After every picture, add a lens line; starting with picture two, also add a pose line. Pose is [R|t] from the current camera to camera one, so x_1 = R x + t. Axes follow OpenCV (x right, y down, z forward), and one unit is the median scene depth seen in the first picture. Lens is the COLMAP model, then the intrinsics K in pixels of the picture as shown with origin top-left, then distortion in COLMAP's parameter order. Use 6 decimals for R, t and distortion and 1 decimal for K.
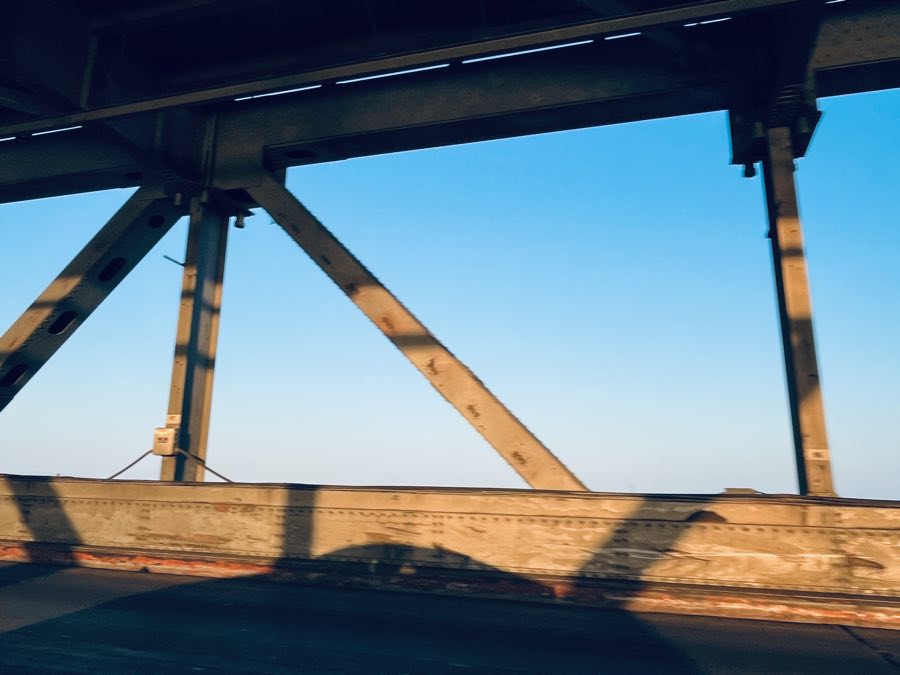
lens RADIAL K [[646.3, 0, 450.0], [0, 646.3, 337.5], [0, 0, 1]] dist [-0.005627, 0.000723]
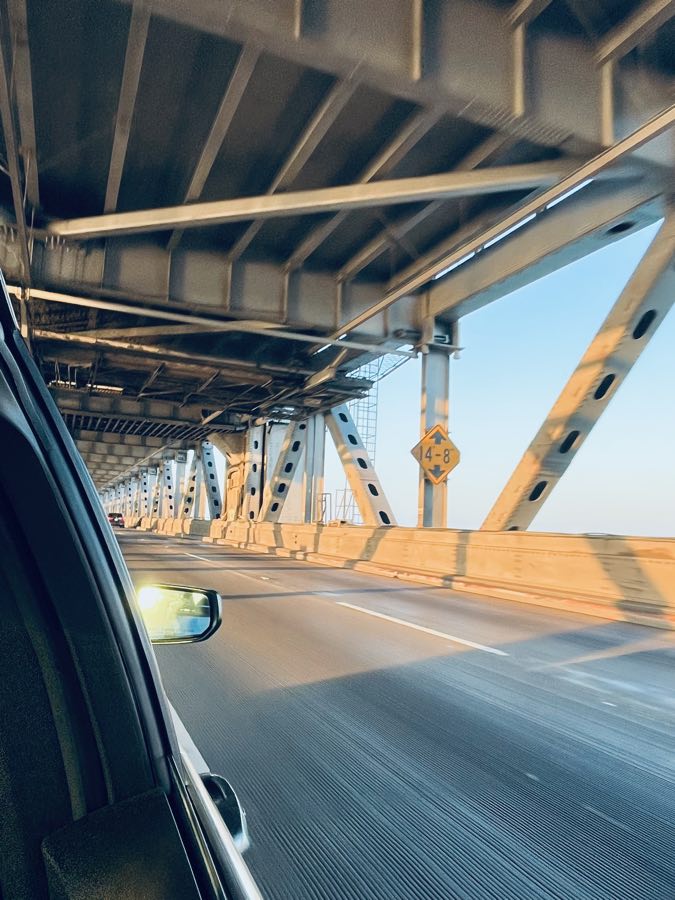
lens RADIAL K [[653.2, 0, 337.5], [0, 653.2, 450.0], [0, 0, 1]] dist [-0.006784, 0.000704]
pose [[0.634187, -0.092398, -0.767639, 0.790754], [0.156625, 0.987602, 0.010522, -0.030394], [0.757150, -0.126904, 0.640796, -0.228491]]
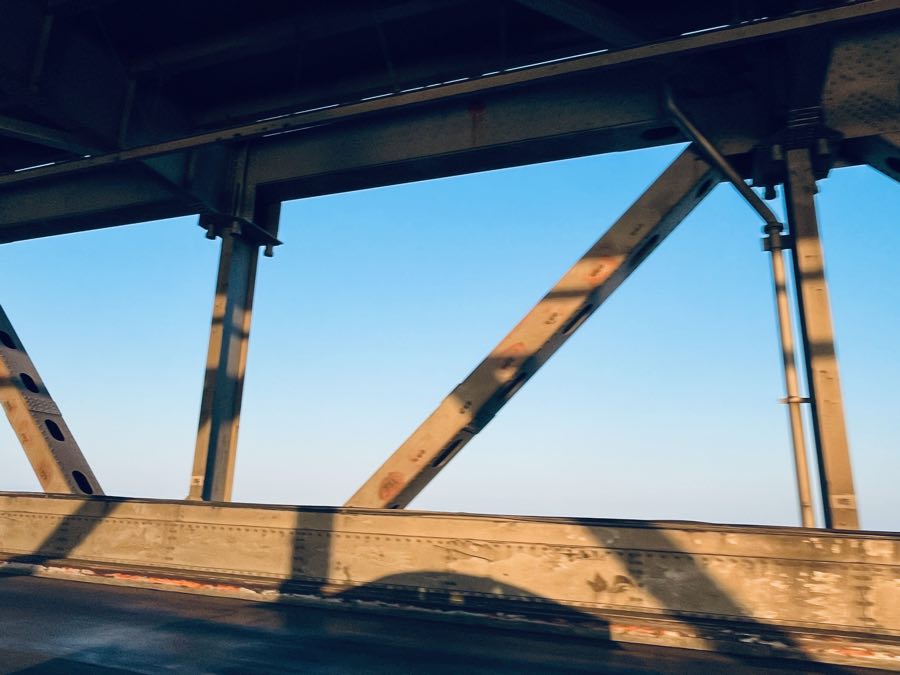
lens RADIAL K [[653.2, 0, 450.0], [0, 653.2, 337.5], [0, 0, 1]] dist [-0.006784, 0.000704]
pose [[0.997009, -0.002028, -0.077262, 0.054123], [-0.000833, 0.999315, -0.036987, -0.002430], [0.077284, 0.036941, 0.996325, -0.016460]]
